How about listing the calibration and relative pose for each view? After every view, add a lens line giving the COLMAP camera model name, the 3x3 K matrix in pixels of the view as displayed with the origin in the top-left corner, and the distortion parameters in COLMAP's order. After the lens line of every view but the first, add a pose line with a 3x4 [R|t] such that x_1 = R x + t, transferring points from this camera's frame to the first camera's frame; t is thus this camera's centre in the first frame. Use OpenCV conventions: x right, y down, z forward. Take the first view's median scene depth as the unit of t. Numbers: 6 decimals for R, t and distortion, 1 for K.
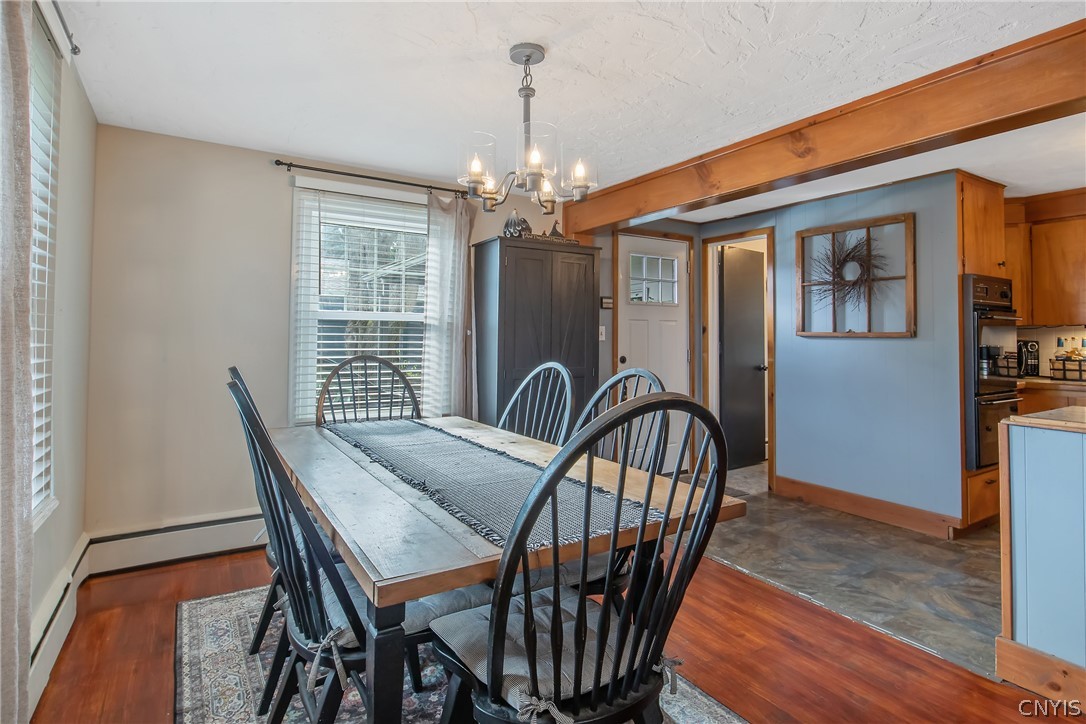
lens RADIAL K [[545.2, 0, 539.1], [0, 545.2, 327.8], [0, 0, 1]] dist [-0.007048, -0.000142]
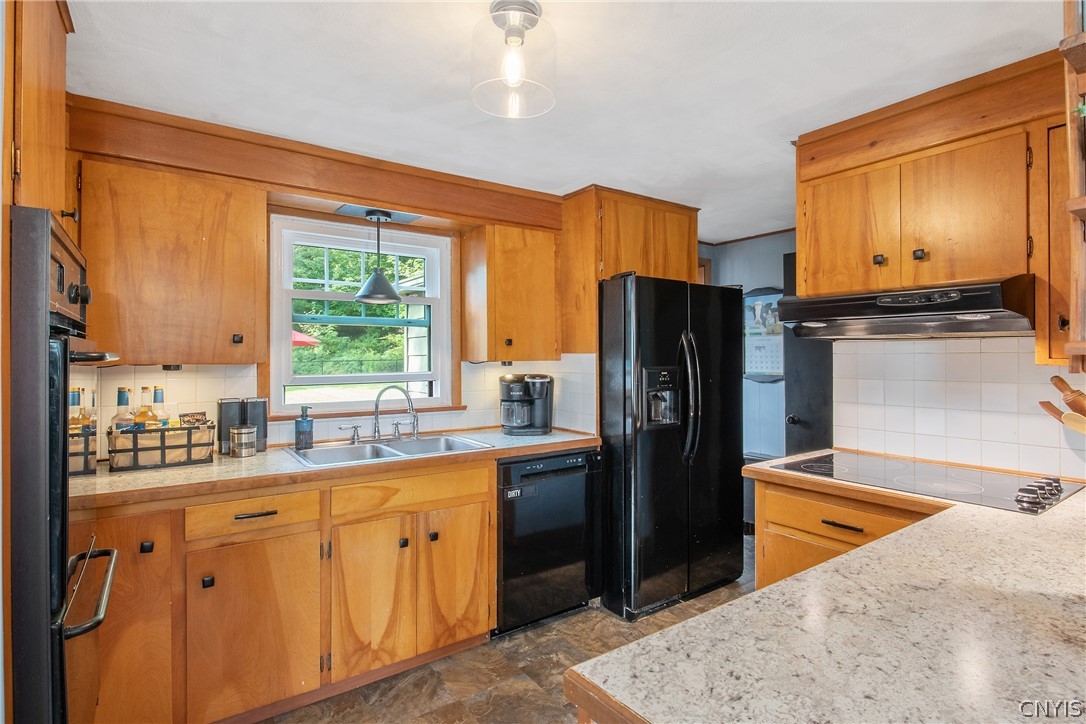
lens RADIAL K [[545.2, 0, 538.4], [0, 545.2, 355.5], [0, 0, 1]] dist [-0.007048, -0.000142]
pose [[-0.057180, -0.001930, 0.998362, 0.432343], [-0.016724, 0.999860, 0.000975, -0.022440], [-0.998224, -0.016641, -0.057204, 0.661695]]
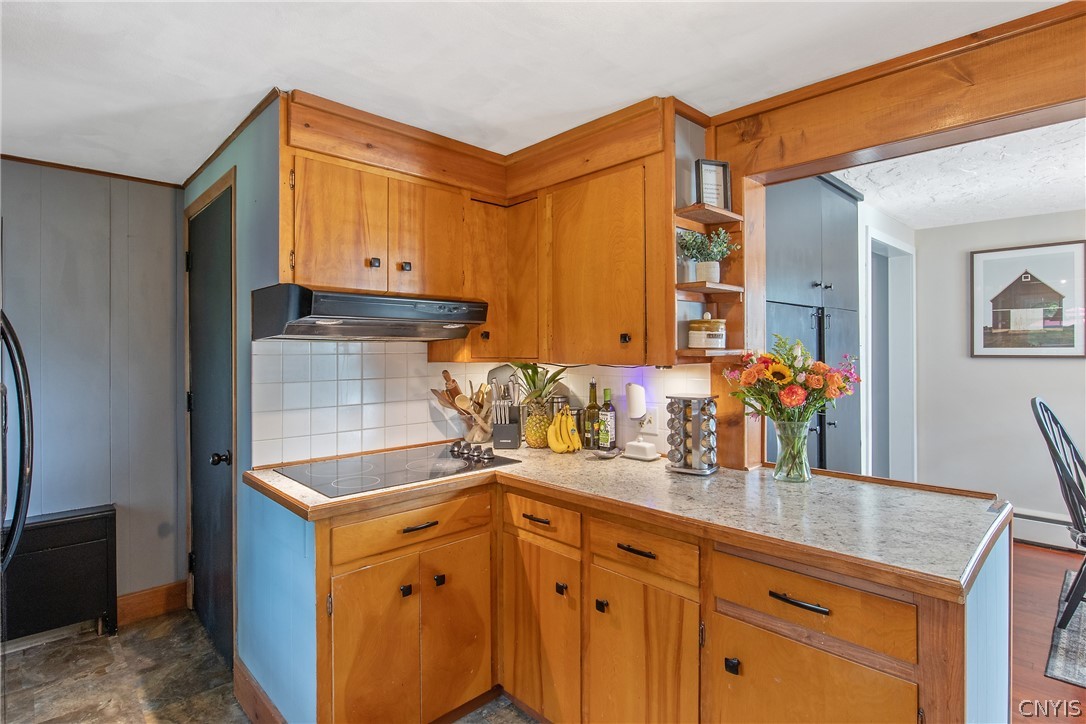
lens RADIAL K [[545.2, 0, 545.3], [0, 545.2, 351.7], [0, 0, 1]] dist [-0.007048, -0.000142]
pose [[-0.976976, -0.000974, -0.213349, 0.902649], [0.002553, 0.999865, -0.016259, -0.023445], [0.213336, -0.016429, -0.976841, 0.868914]]
